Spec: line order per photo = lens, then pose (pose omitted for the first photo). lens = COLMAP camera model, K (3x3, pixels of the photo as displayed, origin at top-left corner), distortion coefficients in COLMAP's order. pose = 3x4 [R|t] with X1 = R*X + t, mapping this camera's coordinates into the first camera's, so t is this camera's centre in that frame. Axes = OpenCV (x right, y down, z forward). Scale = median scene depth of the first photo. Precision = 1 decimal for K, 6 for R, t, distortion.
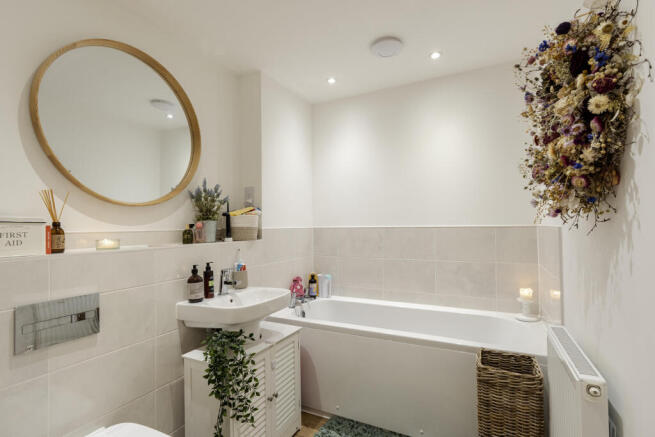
lens RADIAL K [[321.7, 0, 327.9], [0, 321.7, 224.2], [0, 0, 1]] dist [-0.010734, 0.003491]
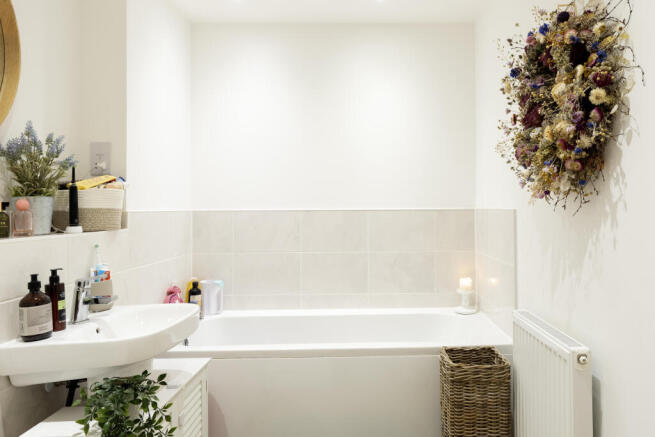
lens RADIAL K [[486.4, 0, 327.2], [0, 486.4, 213.9], [0, 0, 1]] dist [-0.007184, -0.004501]
pose [[0.868472, 0.001657, 0.495735, -0.392013], [-0.005416, 0.999966, 0.006146, 0.012599], [-0.495708, -0.008022, 0.868452, 0.003508]]
